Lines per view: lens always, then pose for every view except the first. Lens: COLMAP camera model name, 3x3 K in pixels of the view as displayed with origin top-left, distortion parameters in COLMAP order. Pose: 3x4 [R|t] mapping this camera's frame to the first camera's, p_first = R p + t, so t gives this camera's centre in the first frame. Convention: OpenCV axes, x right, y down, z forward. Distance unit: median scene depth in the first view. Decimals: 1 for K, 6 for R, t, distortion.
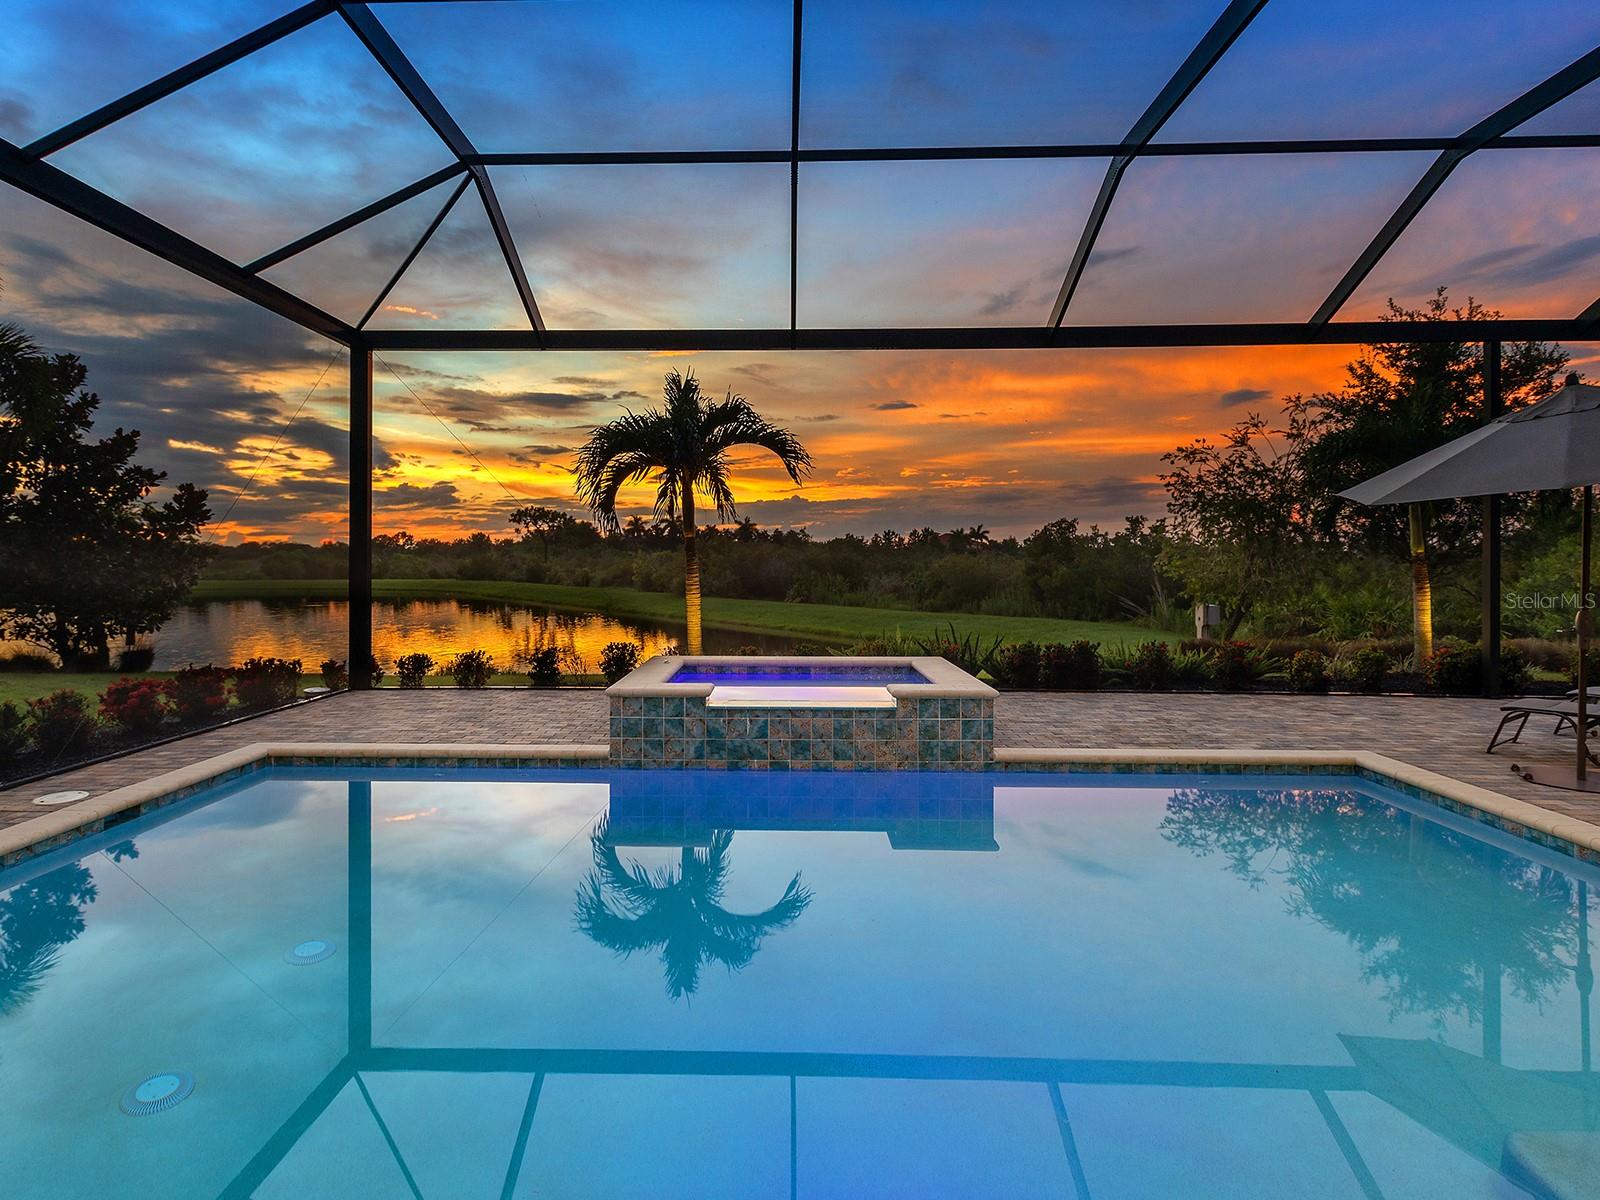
lens RADIAL K [[857.4, 0, 770.1], [0, 857.4, 545.5], [0, 0, 1]] dist [0.001020, 0.000392]
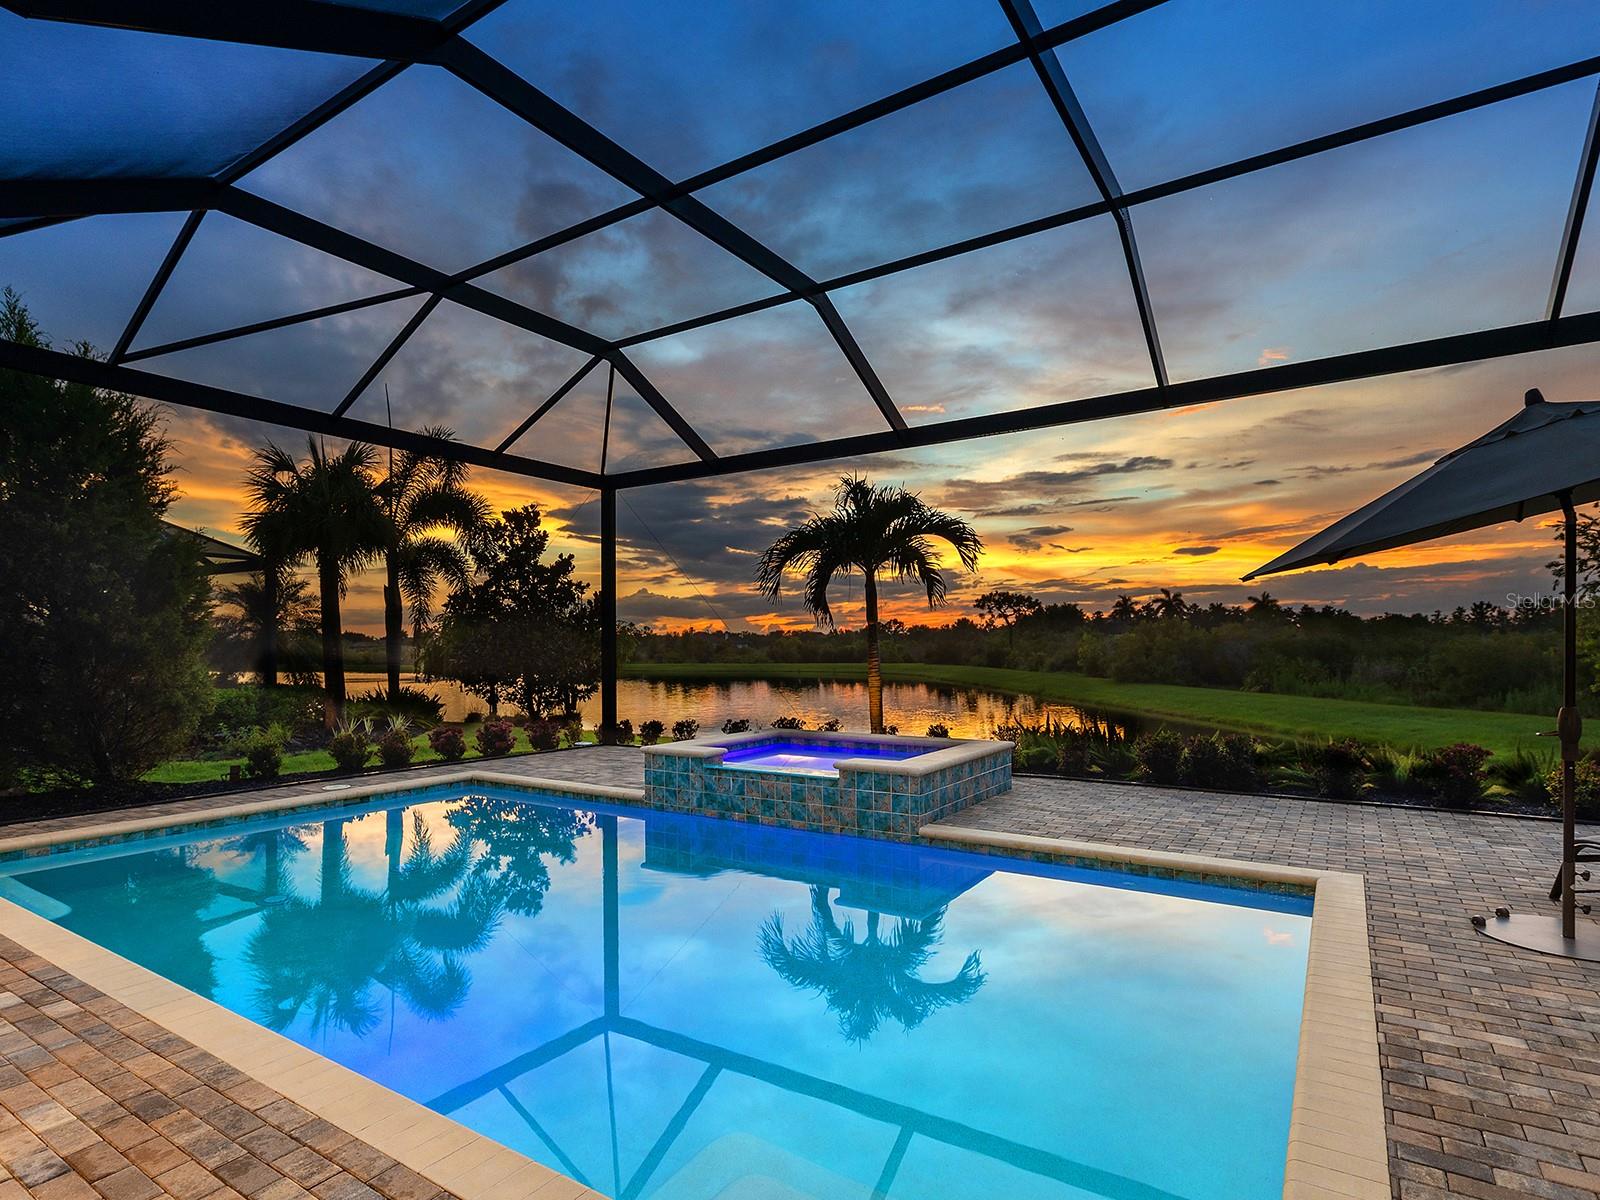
lens RADIAL K [[871.3, 0, 771.3], [0, 871.3, 626.7], [0, 0, 1]] dist [-0.001858, 0.000027]
pose [[0.841865, -0.018102, -0.539385, 0.393179], [0.016435, 0.999834, -0.007904, -0.000274], [0.539438, -0.002211, 0.842022, -0.001208]]
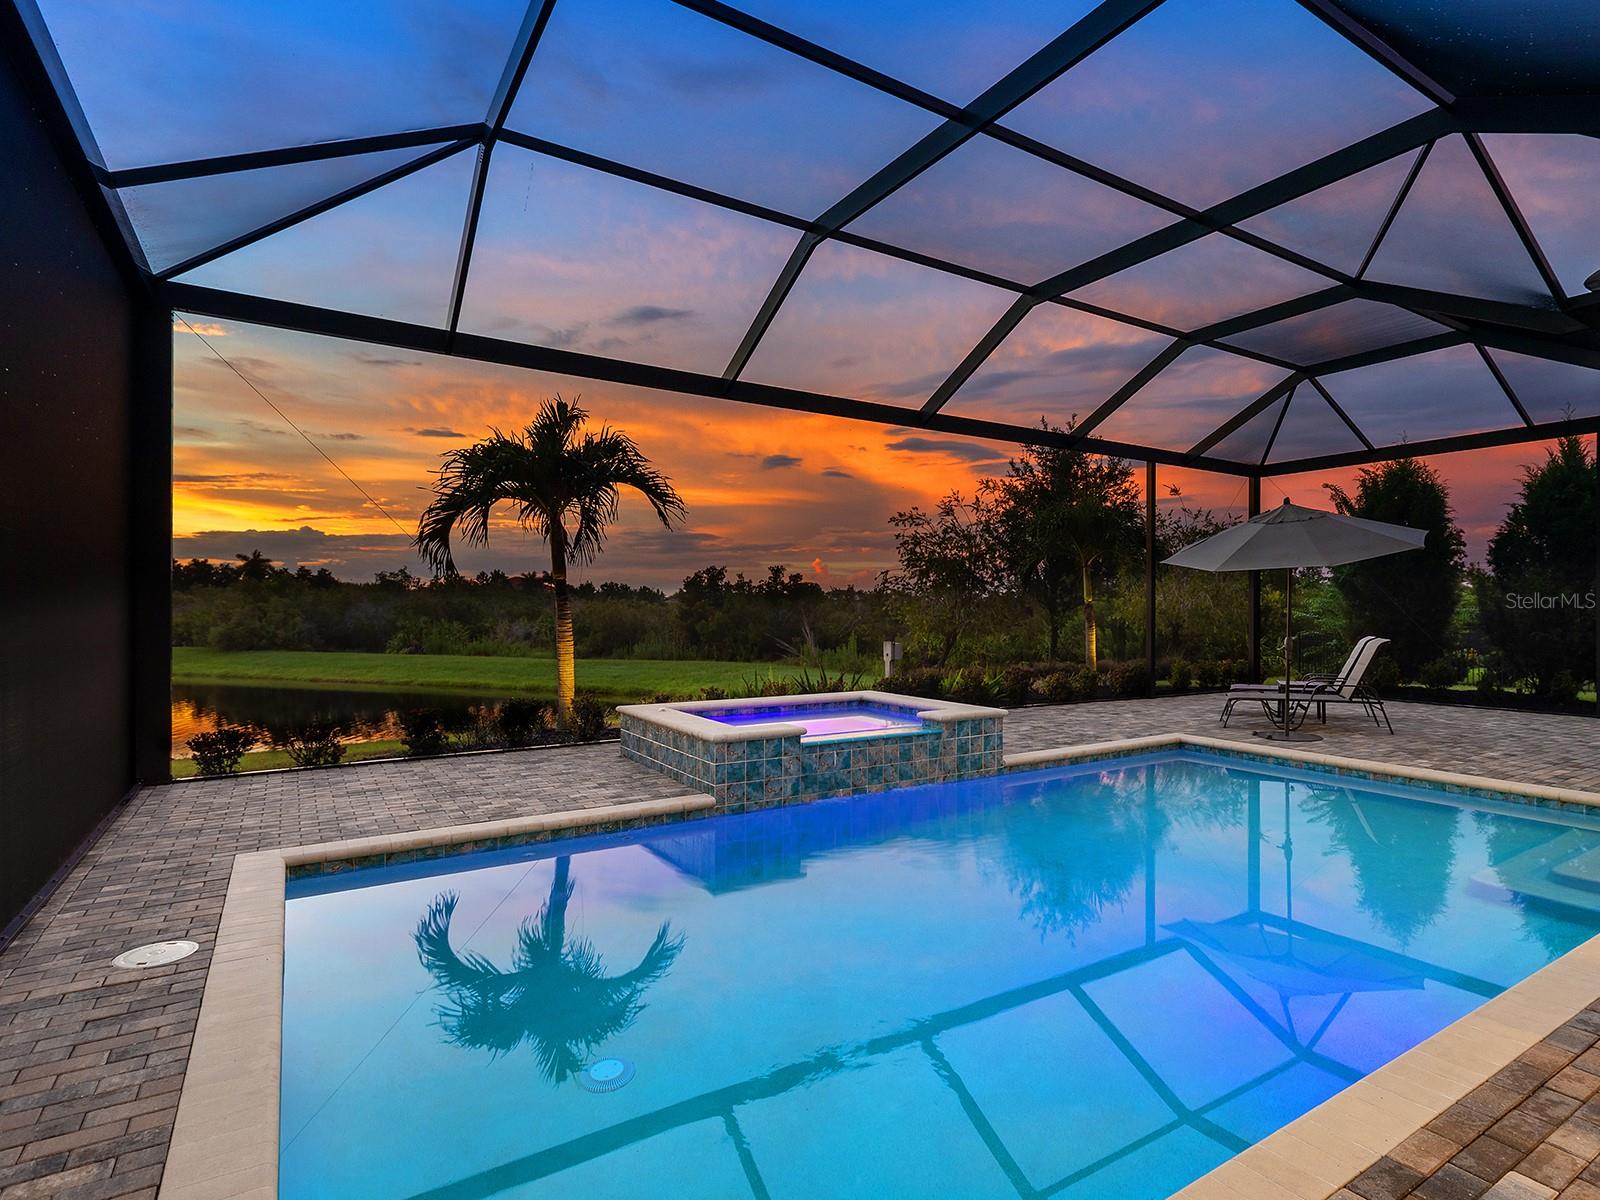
lens RADIAL K [[854.0, 0, 888.0], [0, 854.0, 601.4], [0, 0, 1]] dist [0.017839, 0.000168]
pose [[0.808487, 0.004959, 0.588493, -0.345852], [-0.012232, 0.999890, 0.008379, 0.001786], [-0.588386, -0.013973, 0.808459, 0.054869]]
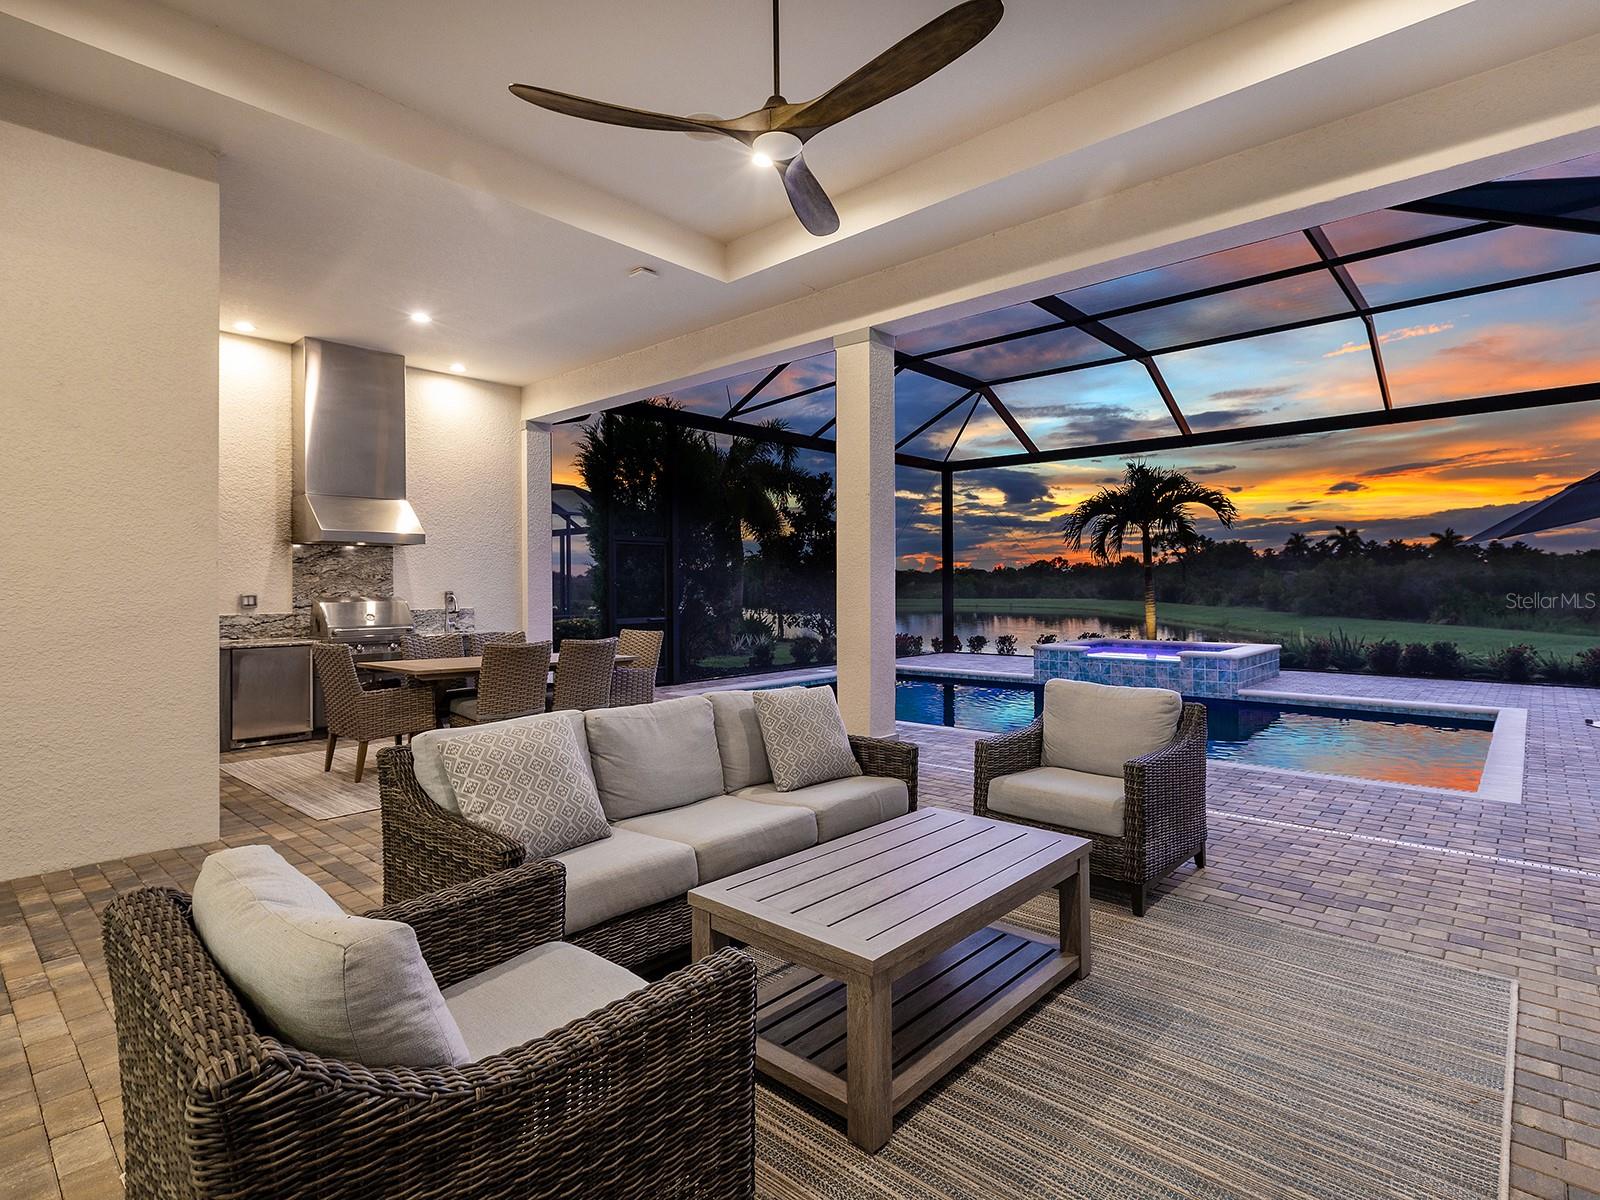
lens RADIAL K [[823.2, 0, 800.0], [0, 823.2, 600.0], [0, 0, 1]] dist [-0.000115, -0.000232]
pose [[0.751119, 0.007163, -0.660128, 0.389316], [0.018752, 0.999306, 0.032180, -0.007804], [0.659900, -0.036550, 0.750464, -0.474814]]
